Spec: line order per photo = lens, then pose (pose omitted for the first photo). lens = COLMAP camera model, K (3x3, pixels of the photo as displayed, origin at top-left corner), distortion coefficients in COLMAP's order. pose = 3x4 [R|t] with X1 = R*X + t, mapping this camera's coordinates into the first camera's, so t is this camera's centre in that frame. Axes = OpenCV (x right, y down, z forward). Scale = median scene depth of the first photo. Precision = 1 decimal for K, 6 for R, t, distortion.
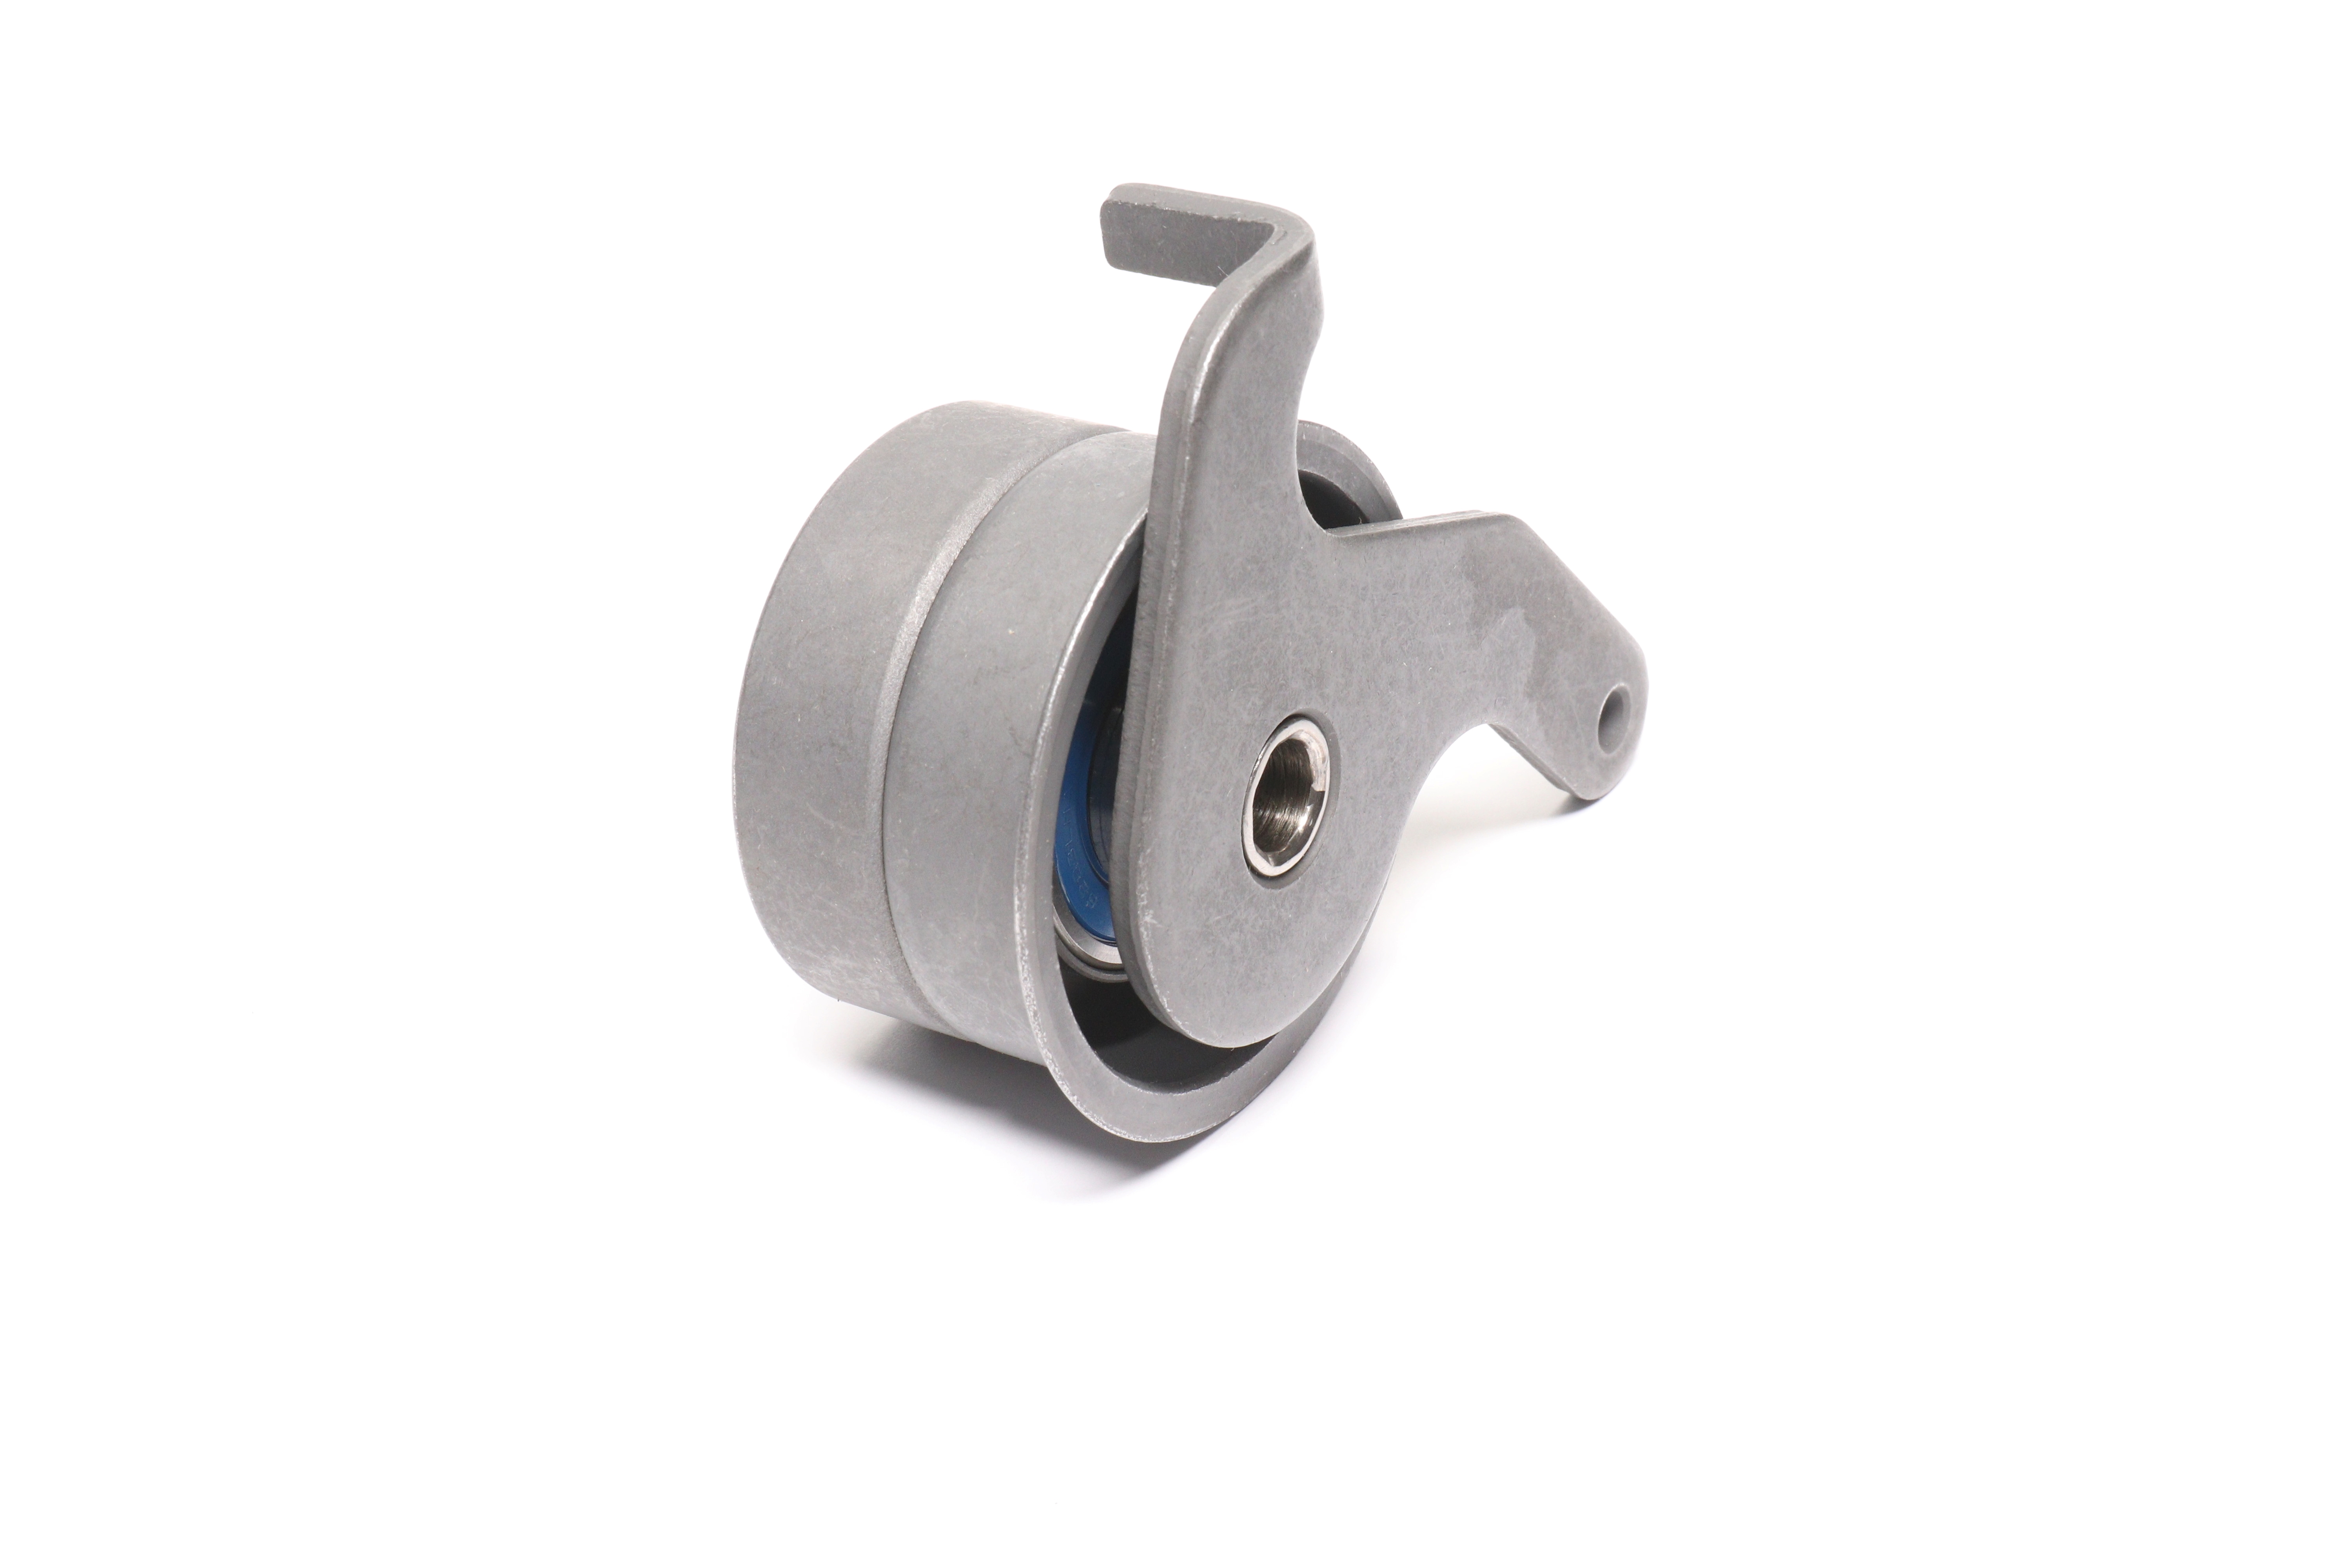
lens RADIAL K [[4162.6, 0, 1175.8], [0, 4162.6, 786.0], [0, 0, 1]] dist [0.006267, 0.000000]
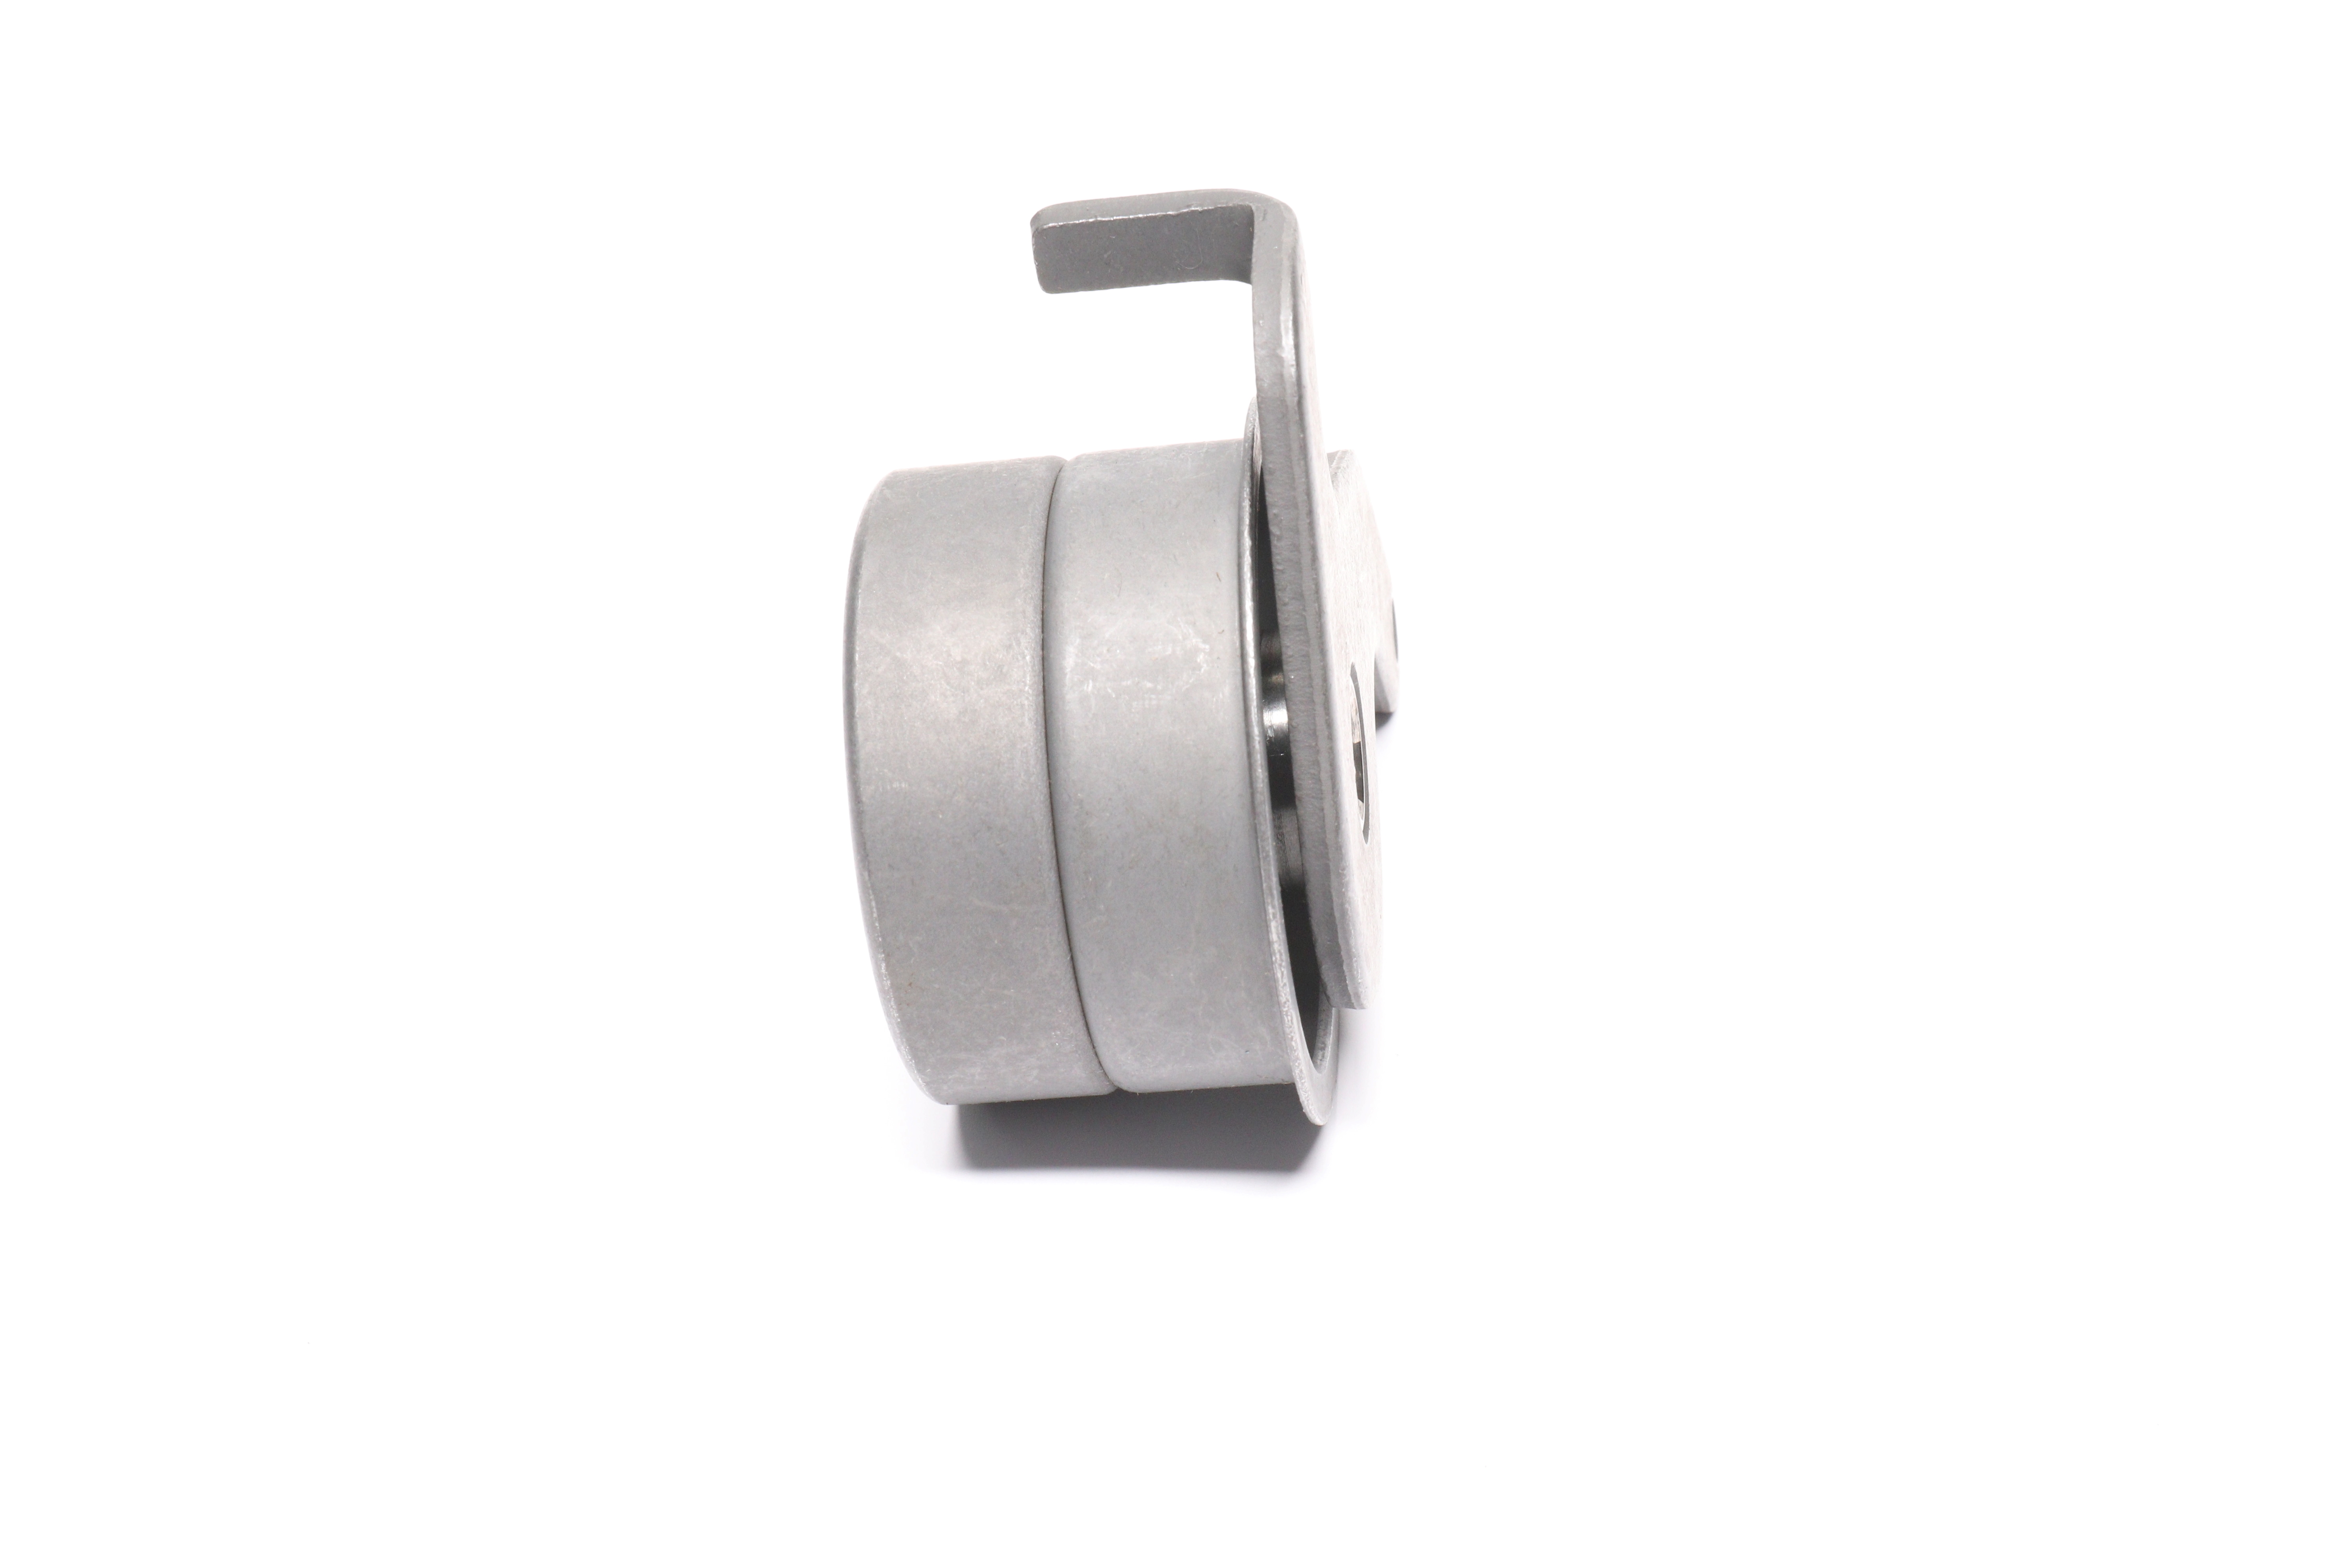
lens RADIAL K [[4162.6, 0, 1175.9], [0, 4162.6, 782.0], [0, 0, 1]] dist [0.006267, 0.000000]
pose [[0.838797, -0.284732, 0.464055, -0.487357], [0.294908, 0.954091, 0.052347, -0.057423], [-0.457656, 0.092945, 0.884258, 0.124857]]
